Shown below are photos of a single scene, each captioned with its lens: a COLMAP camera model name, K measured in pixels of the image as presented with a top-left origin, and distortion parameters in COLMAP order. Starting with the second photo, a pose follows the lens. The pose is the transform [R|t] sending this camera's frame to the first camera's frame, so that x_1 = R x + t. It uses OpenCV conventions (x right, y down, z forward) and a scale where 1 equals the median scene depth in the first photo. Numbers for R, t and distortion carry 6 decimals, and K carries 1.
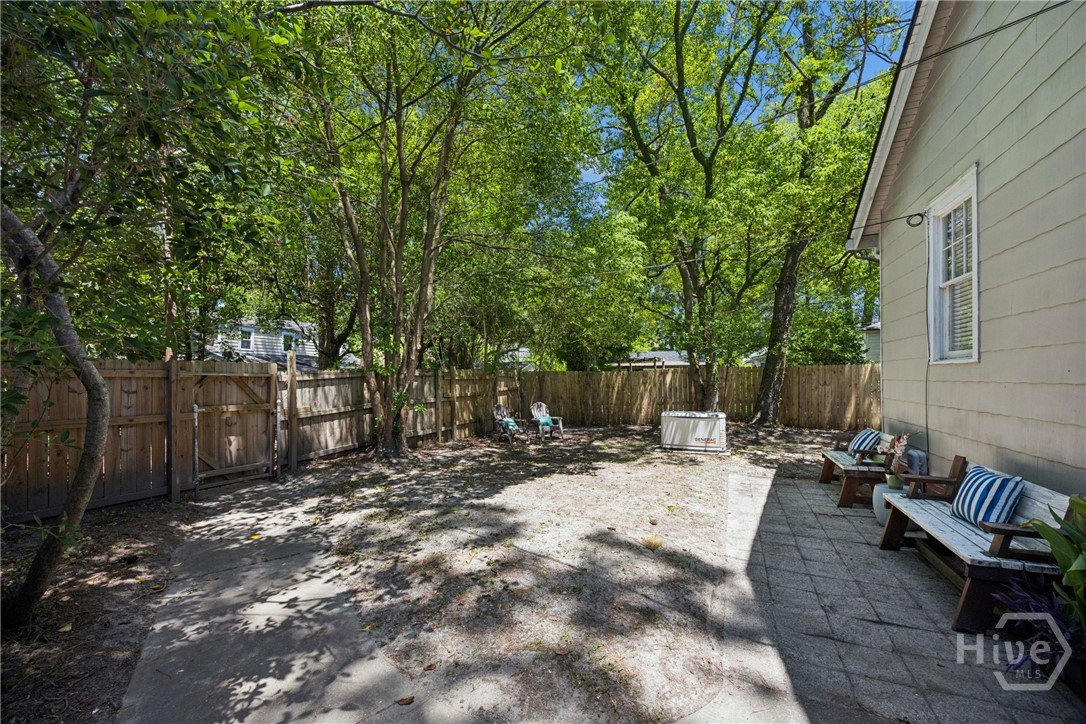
lens RADIAL K [[427.8, 0, 546.0], [0, 427.8, 371.3], [0, 0, 1]] dist [-0.004450, 0.000292]
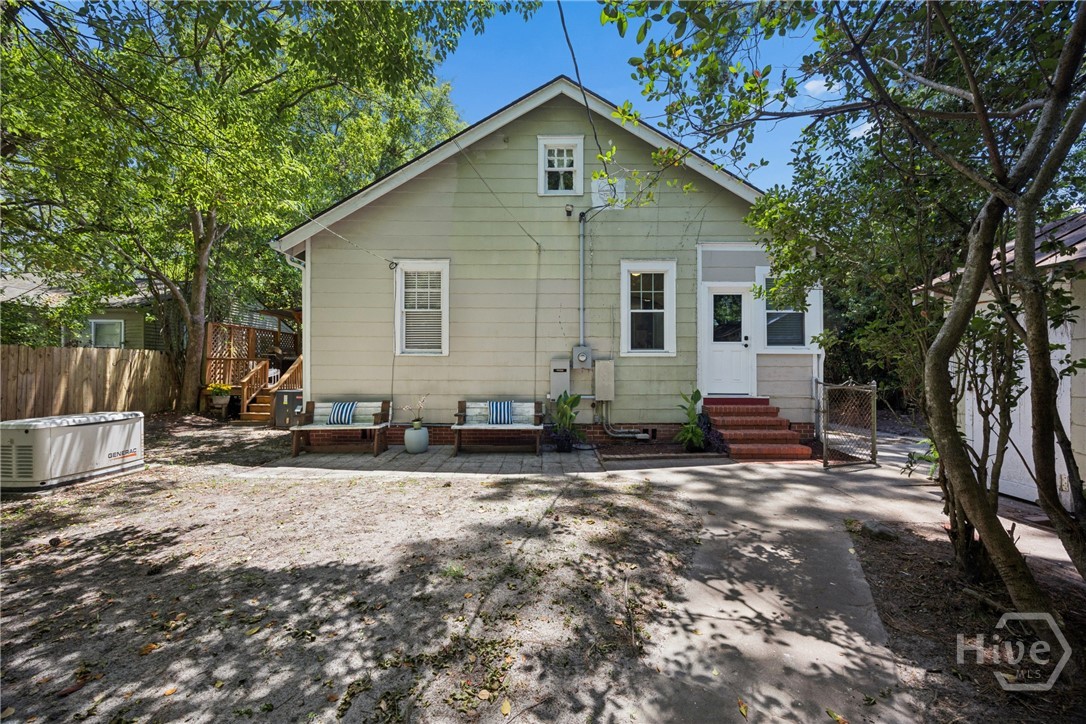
lens RADIAL K [[427.8, 0, 545.0], [0, 427.8, 366.6], [0, 0, 1]] dist [-0.004450, 0.000292]
pose [[-0.419151, 0.007388, 0.907887, -1.258061], [-0.014597, 0.999783, -0.014874, 0.070530], [-0.907799, -0.019487, -0.418952, 1.754376]]
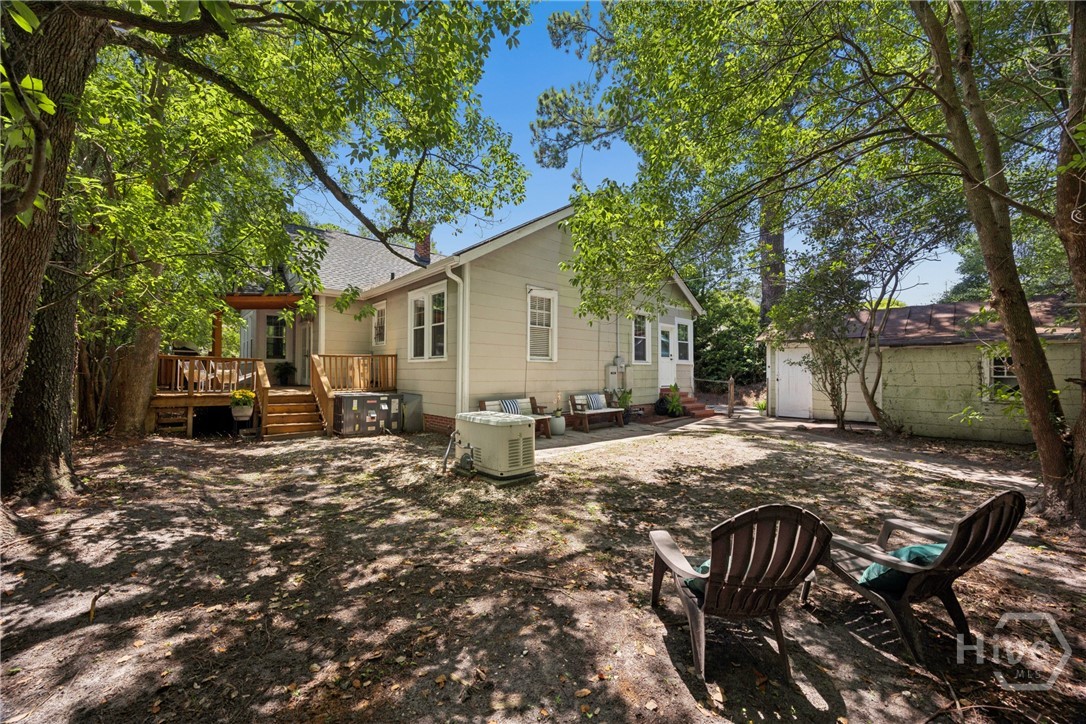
lens RADIAL K [[427.8, 0, 546.0], [0, 427.8, 365.1], [0, 0, 1]] dist [-0.004450, 0.000292]
pose [[-0.932308, 0.005668, 0.361620, 0.149780], [-0.005654, 0.999527, -0.030241, 0.105419], [-0.361621, -0.030239, -0.931835, 4.479956]]
